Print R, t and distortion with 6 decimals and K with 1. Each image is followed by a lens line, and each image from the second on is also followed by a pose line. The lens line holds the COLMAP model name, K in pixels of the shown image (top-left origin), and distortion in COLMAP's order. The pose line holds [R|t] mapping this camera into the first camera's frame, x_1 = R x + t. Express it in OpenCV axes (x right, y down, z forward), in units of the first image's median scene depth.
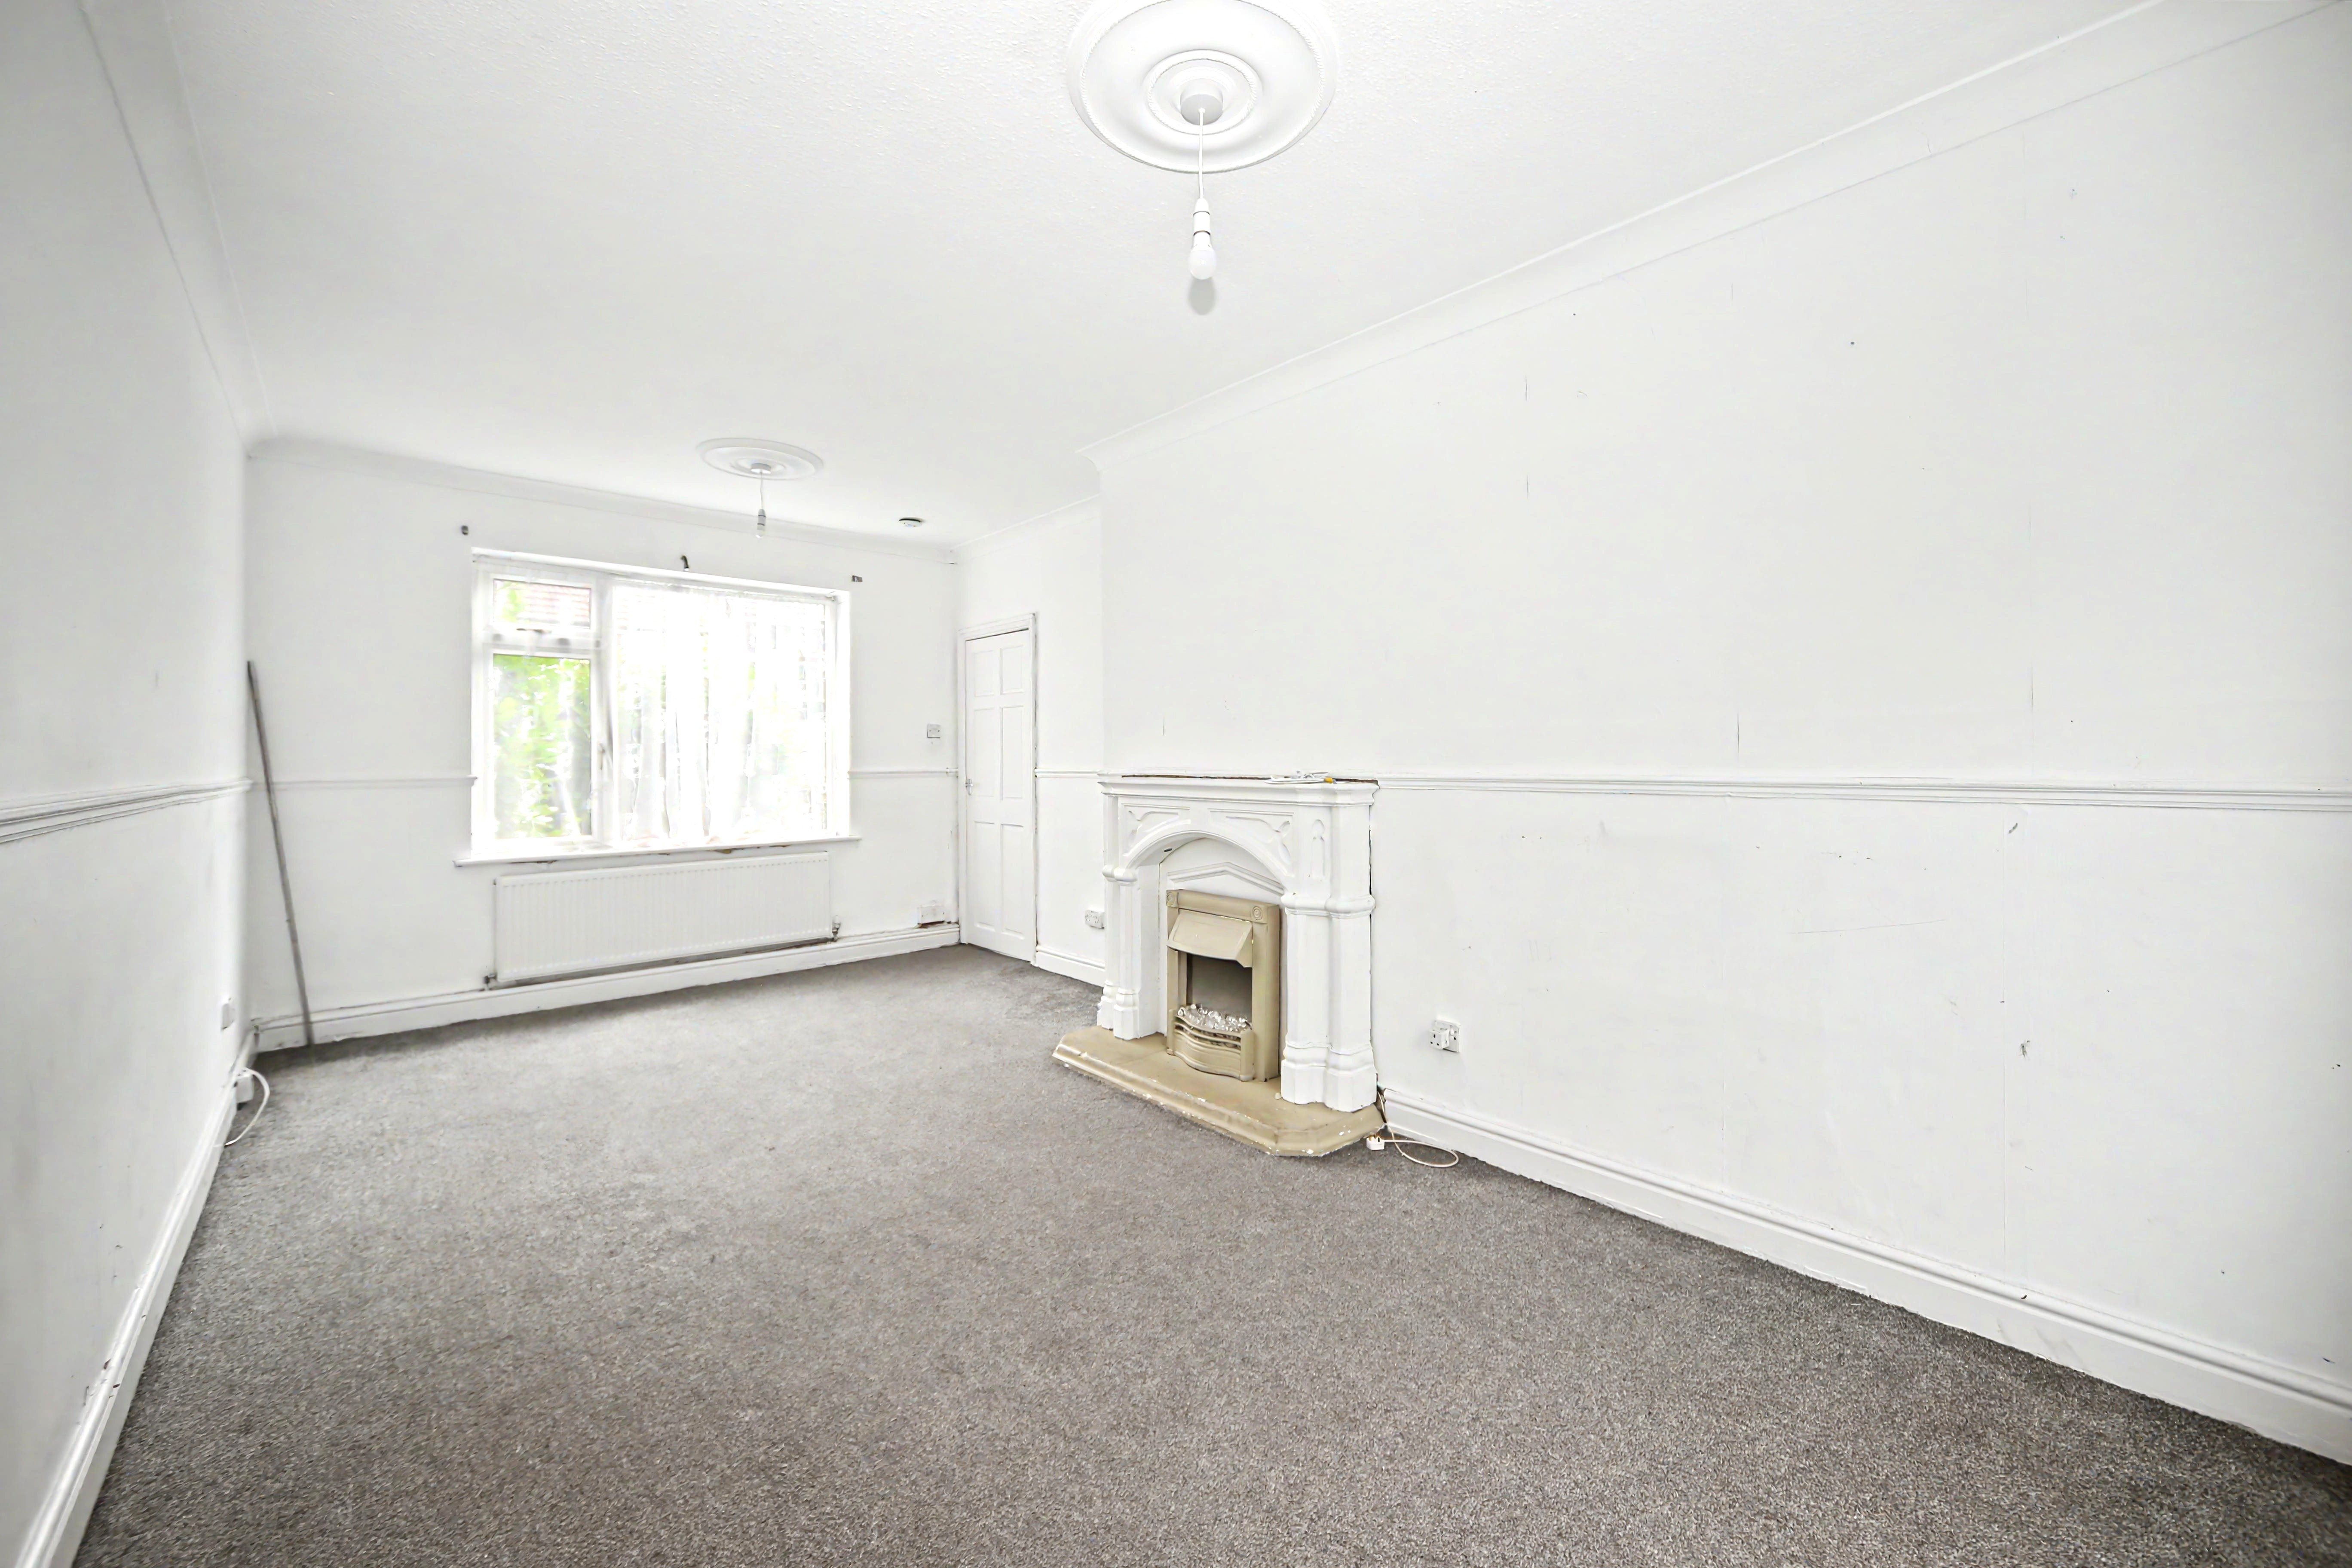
lens RADIAL K [[877.0, 0, 1176.0], [0, 877.0, 784.0], [0, 0, 1]] dist [-0.000604, -0.000166]
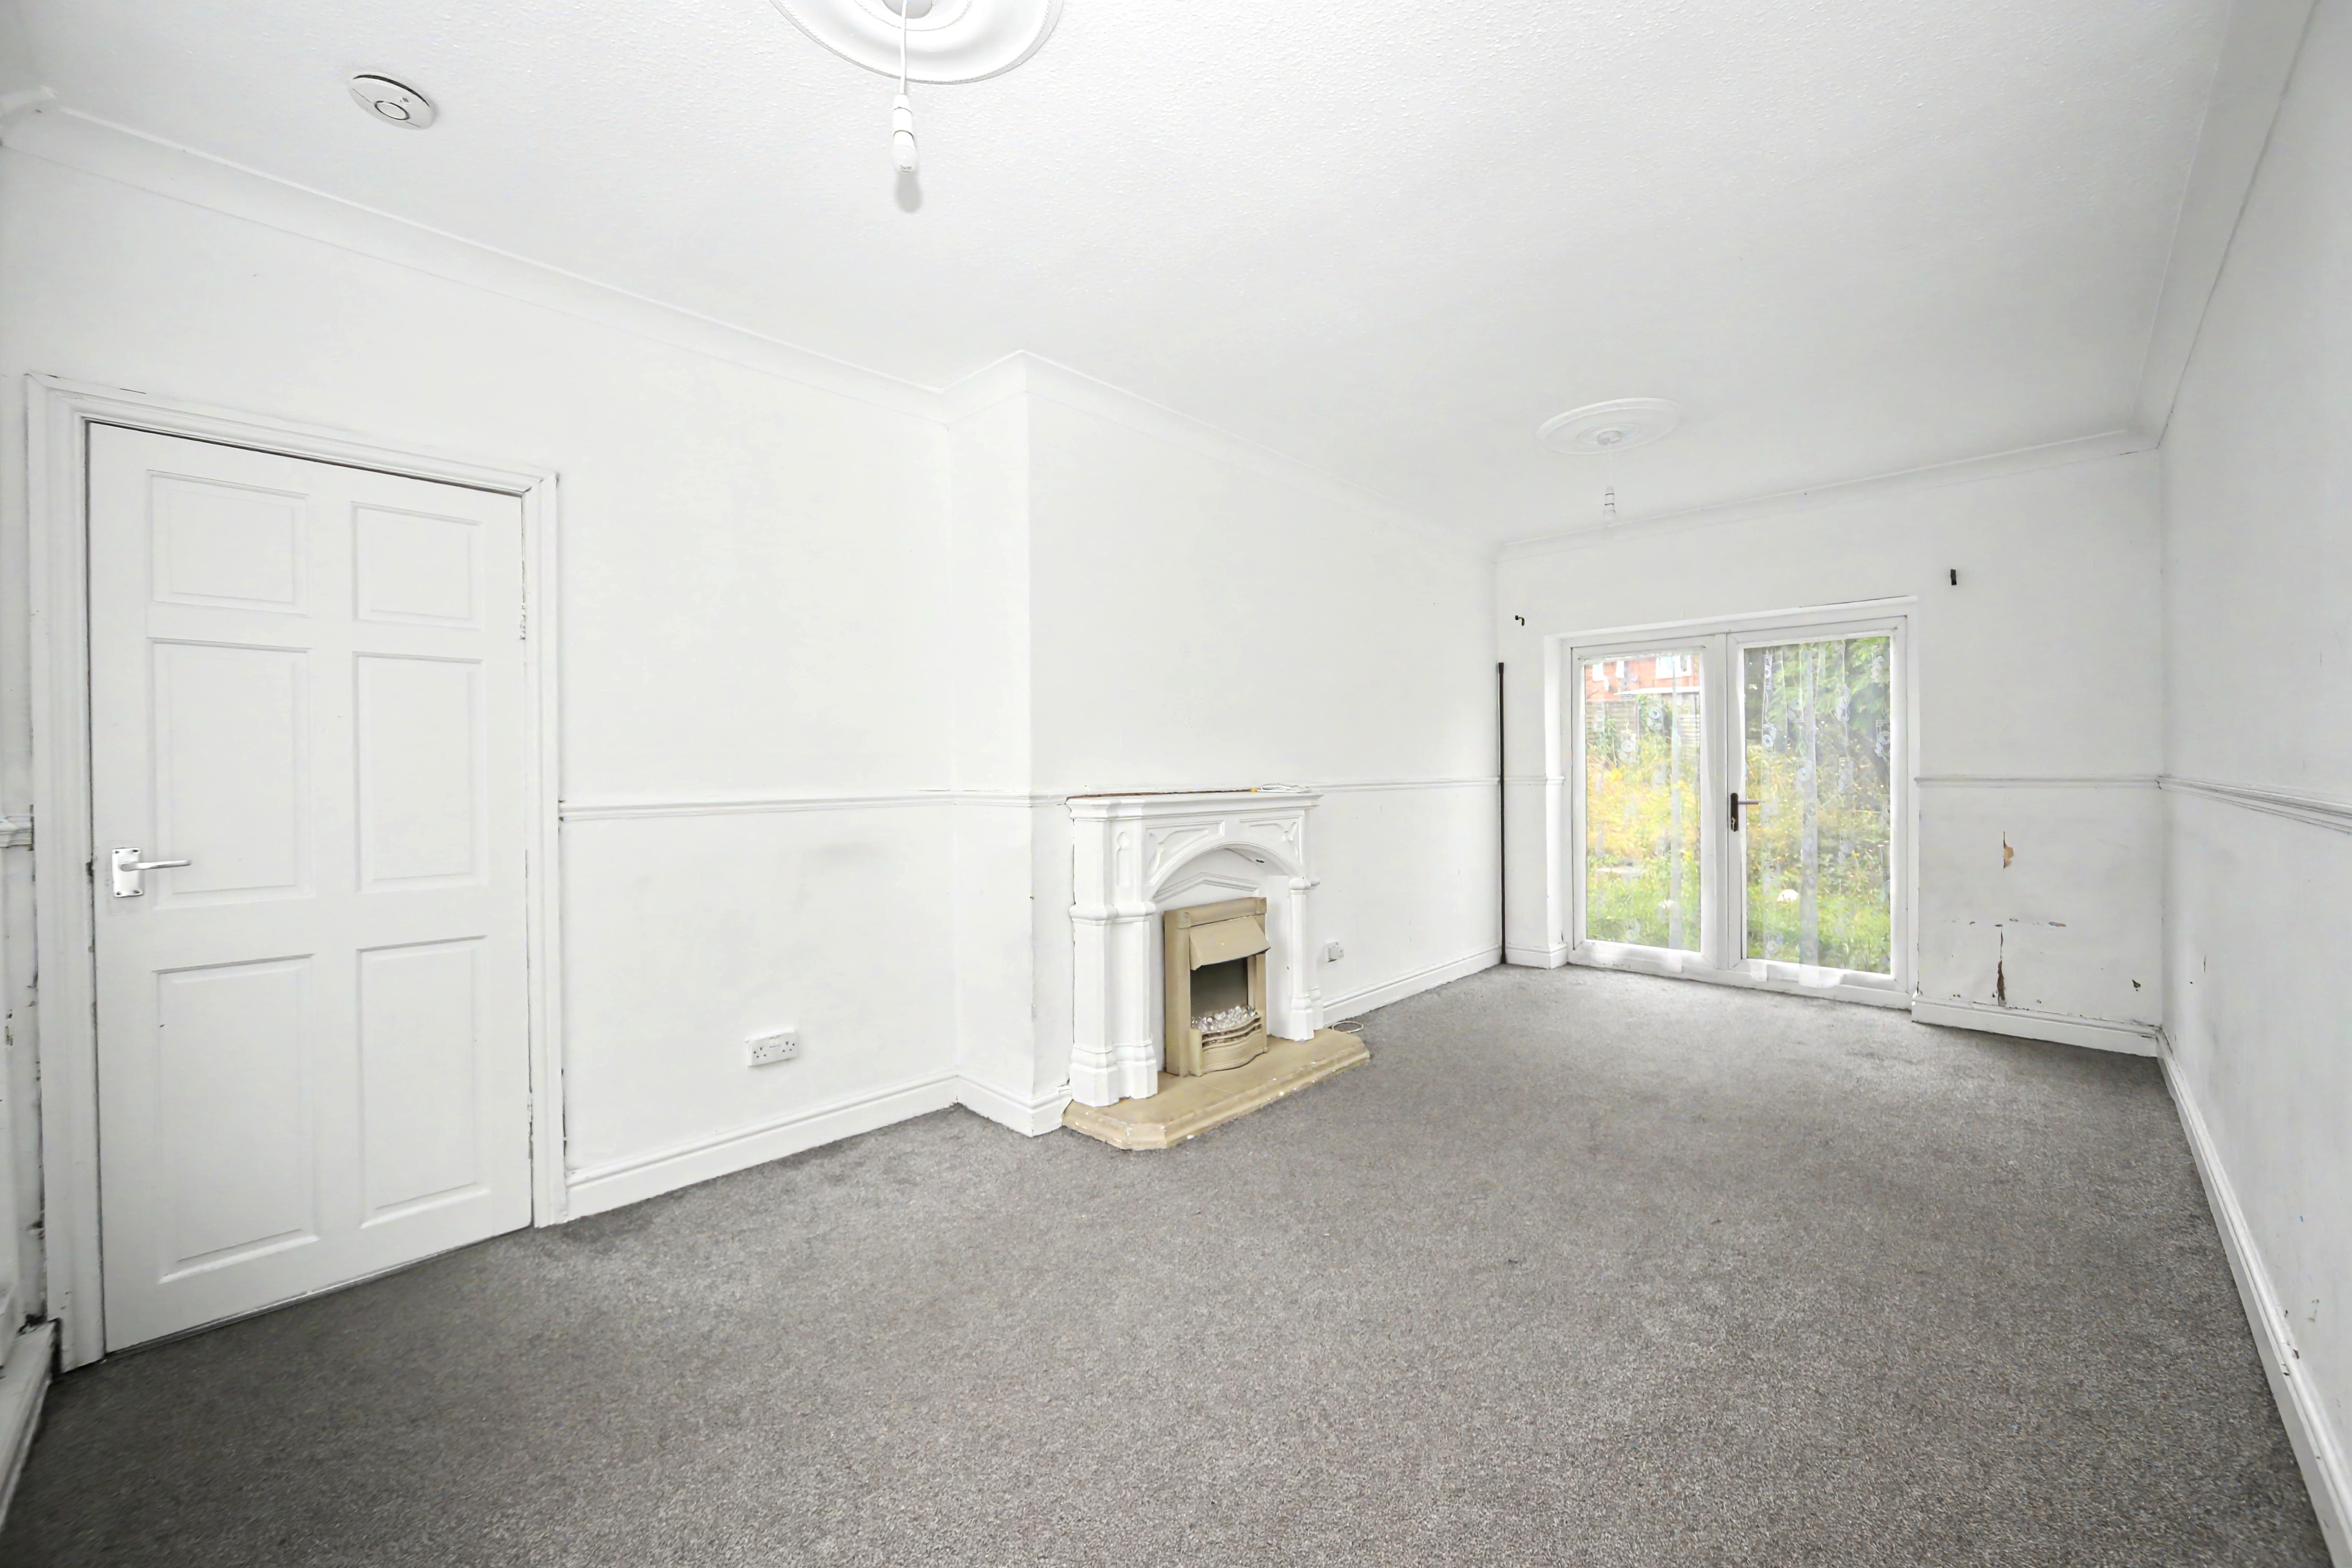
lens RADIAL K [[897.4, 0, 1176.0], [0, 897.4, 784.0], [0, 0, 1]] dist [0.000822, 0.000202]
pose [[-0.055052, -0.008811, 0.998445, -1.015036], [0.037481, 0.999238, 0.010884, -0.030129], [-0.997780, 0.038022, -0.054680, 1.082077]]
